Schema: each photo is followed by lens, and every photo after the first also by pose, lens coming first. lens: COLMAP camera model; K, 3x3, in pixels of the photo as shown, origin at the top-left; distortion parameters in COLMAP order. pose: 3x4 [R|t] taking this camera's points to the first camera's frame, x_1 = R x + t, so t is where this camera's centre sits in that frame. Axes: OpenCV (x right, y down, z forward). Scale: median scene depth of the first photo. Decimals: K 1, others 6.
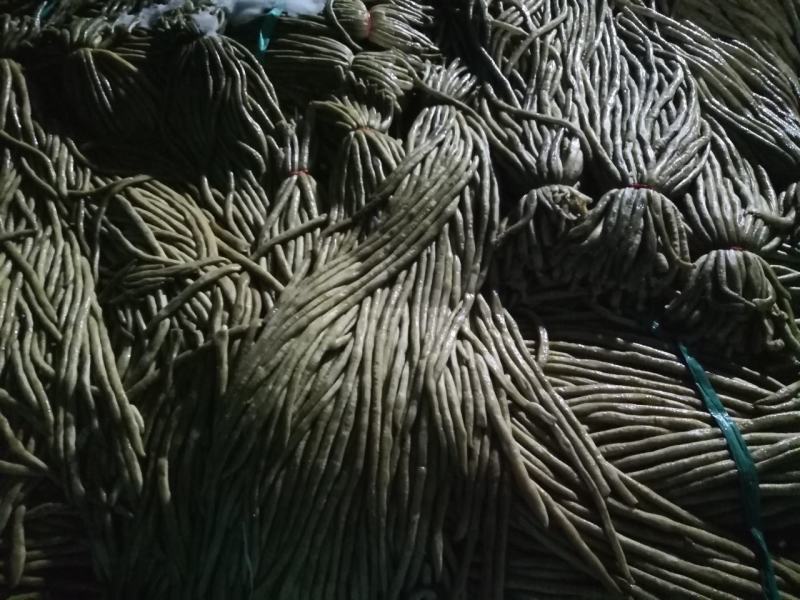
lens RADIAL K [[635.3, 0, 400.0], [0, 635.3, 300.0], [0, 0, 1]] dist [-0.036208, 0.096835]
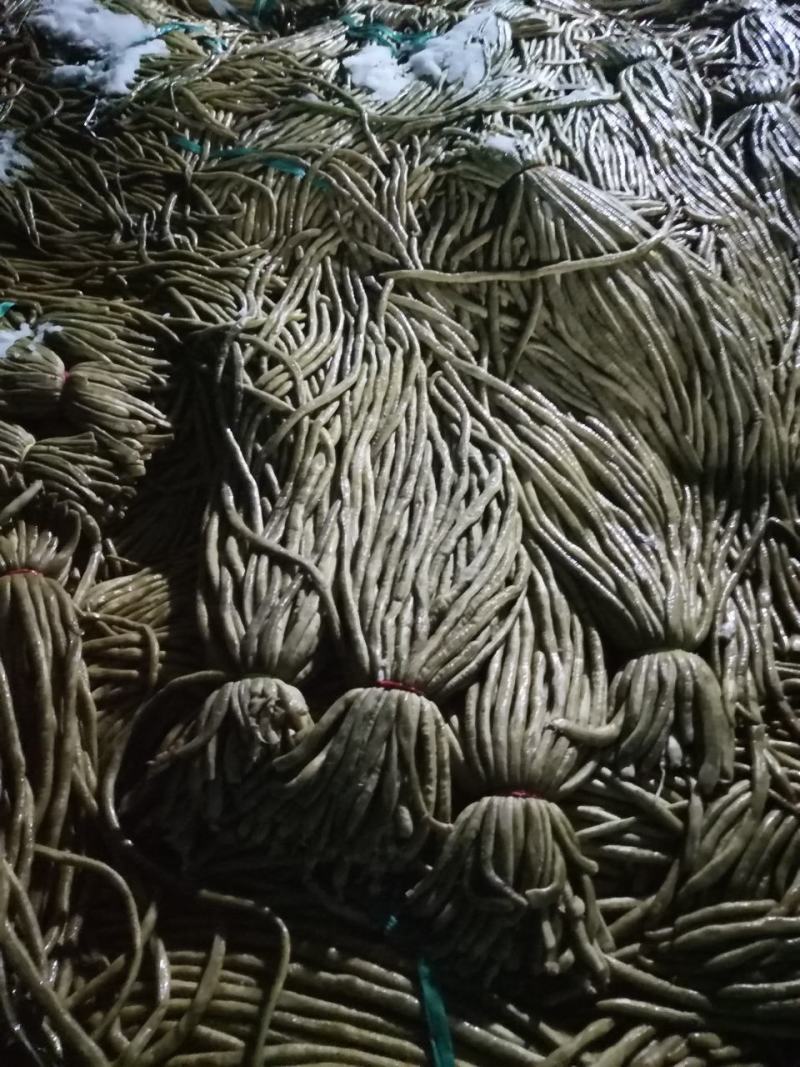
lens RADIAL K [[847.3, 0, 404.8], [0, 847.3, 536.4], [0, 0, 1]] dist [-0.036208, 0.096835]
pose [[0.997993, -0.005393, 0.063094, 0.293598], [0.009709, 0.997618, -0.068294, -0.240701], [-0.062575, 0.068769, 0.995668, 0.084940]]
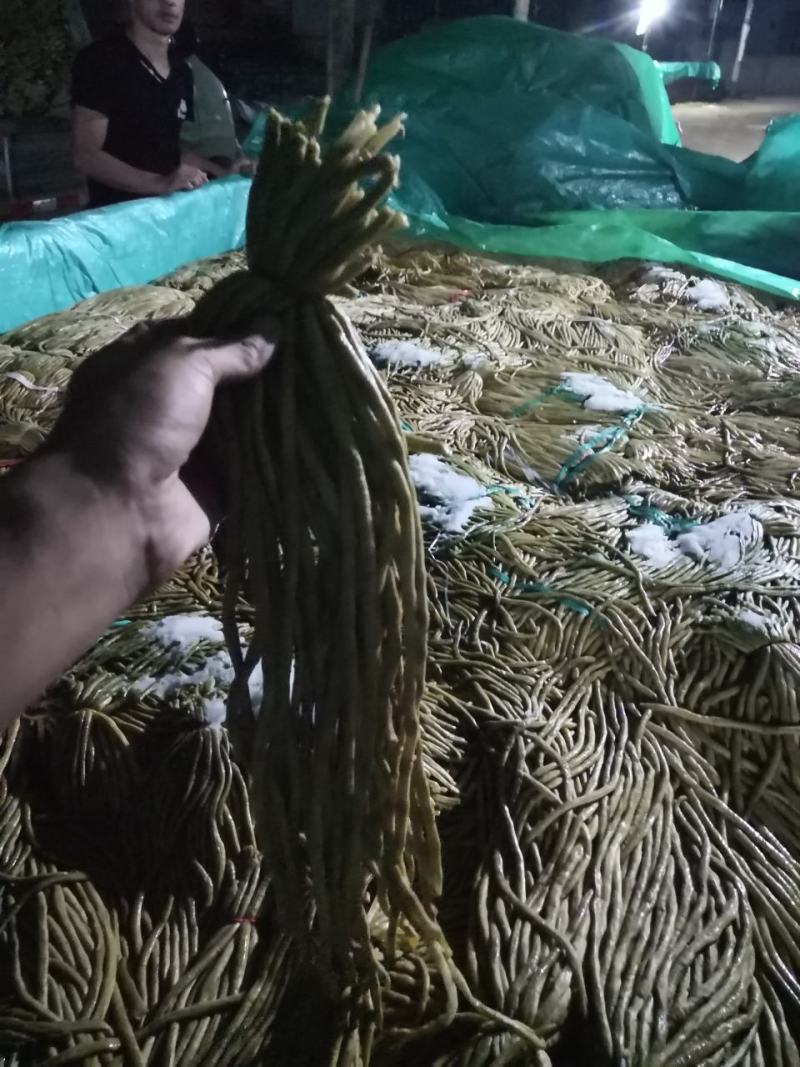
lens RADIAL K [[847.3, 0, 404.8], [0, 847.3, 536.4], [0, 0, 1]] dist [-0.036208, 0.096835]
pose [[0.965847, 0.176646, -0.189566, 0.167434], [-0.244905, 0.861278, -0.445222, -0.189673], [0.084622, 0.476442, 0.875124, -0.203532]]
